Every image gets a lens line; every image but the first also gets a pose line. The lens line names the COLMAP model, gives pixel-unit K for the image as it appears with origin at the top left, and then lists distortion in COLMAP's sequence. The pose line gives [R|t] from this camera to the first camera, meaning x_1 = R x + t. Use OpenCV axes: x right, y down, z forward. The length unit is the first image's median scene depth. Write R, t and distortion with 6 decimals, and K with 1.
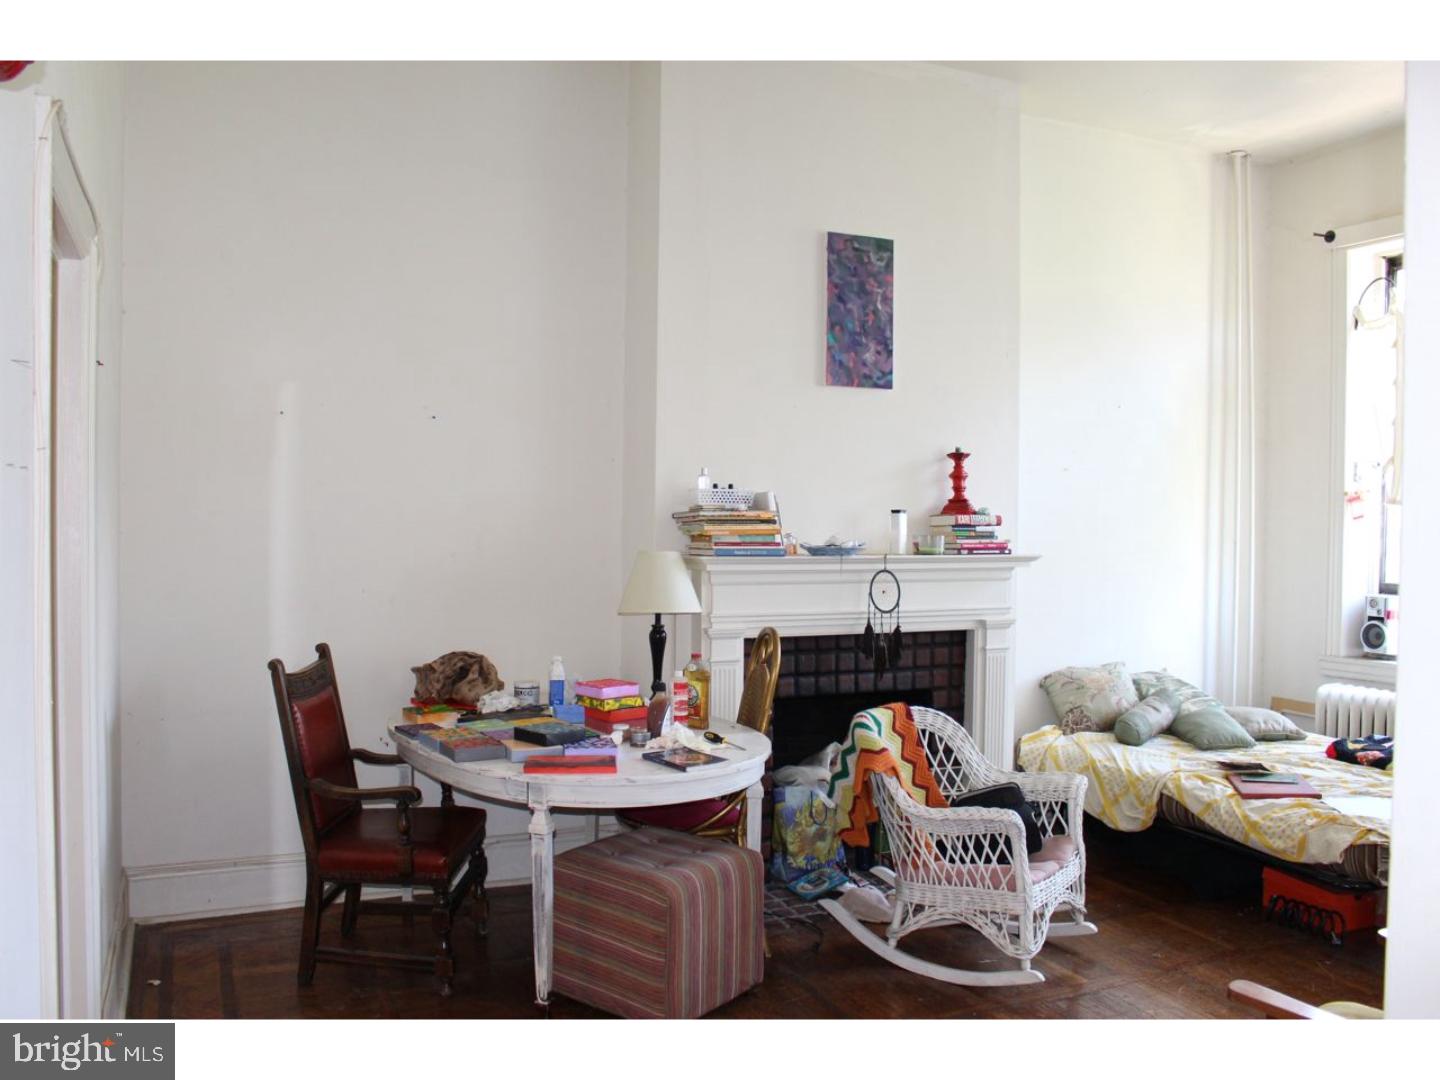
lens RADIAL K [[1192.1, 0, 732.8], [0, 1192.1, 538.5], [0, 0, 1]] dist [-0.155726, 0.115237]
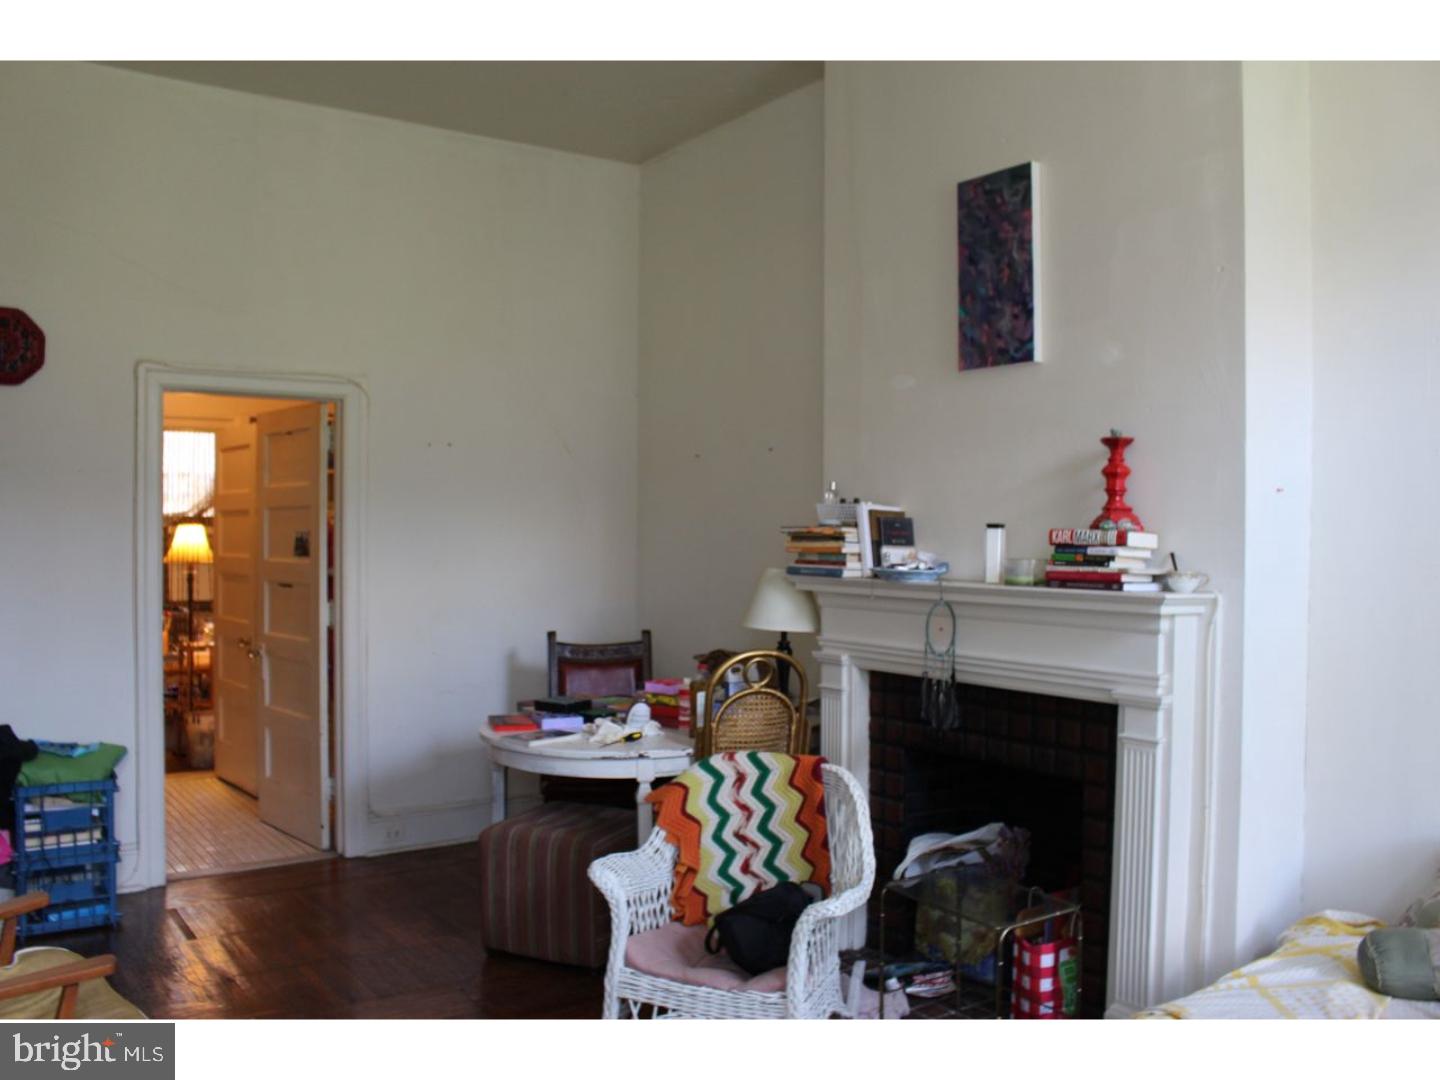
lens RADIAL K [[1192.1, 0, 732.8], [0, 1192.1, 538.5], [0, 0, 1]] dist [-0.155726, 0.115237]
pose [[0.210471, -0.012138, -0.977525, 0.816493], [-0.045809, 0.998702, -0.022264, 0.008957], [0.976526, 0.049466, 0.209642, 0.677473]]
